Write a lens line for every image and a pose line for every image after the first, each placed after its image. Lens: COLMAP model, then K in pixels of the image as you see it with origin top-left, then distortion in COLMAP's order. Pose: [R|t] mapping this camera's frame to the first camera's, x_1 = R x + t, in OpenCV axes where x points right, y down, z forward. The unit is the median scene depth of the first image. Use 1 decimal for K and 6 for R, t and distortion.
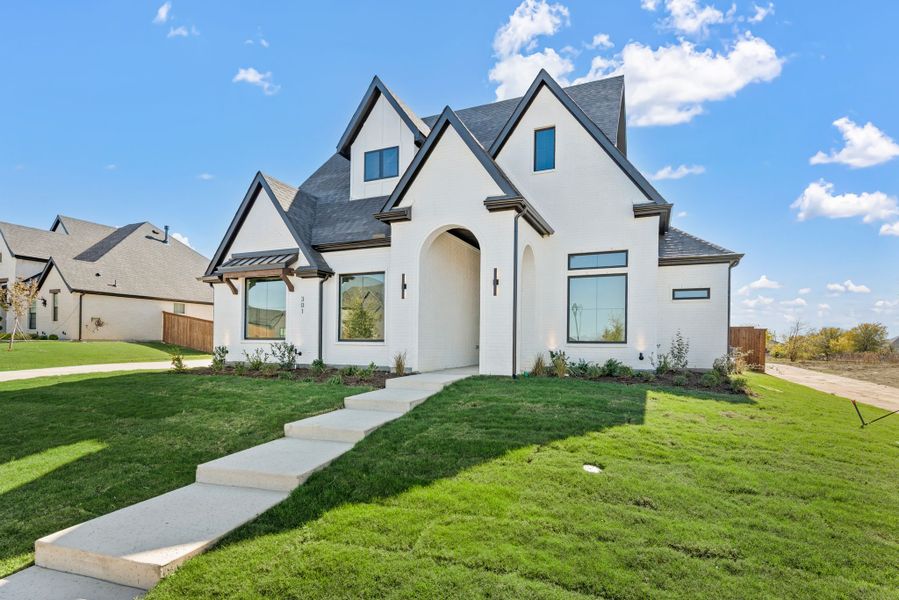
lens RADIAL K [[451.8, 0, 449.8], [0, 451.8, 332.8], [0, 0, 1]] dist [-0.000836, 0.000013]
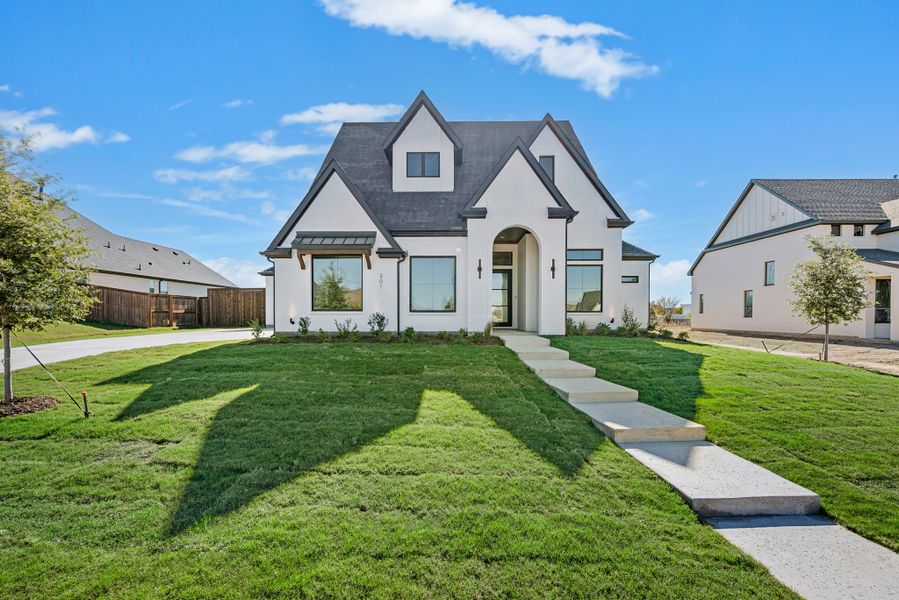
lens RADIAL K [[405.7, 0, 450.6], [0, 405.7, 306.3], [0, 0, 1]] dist [0.000585, 0.000062]
pose [[0.921467, -0.001160, 0.388454, -0.560572], [0.000029, 0.999996, 0.002916, 0.000411], [-0.388456, -0.002676, 0.921464, -0.028189]]
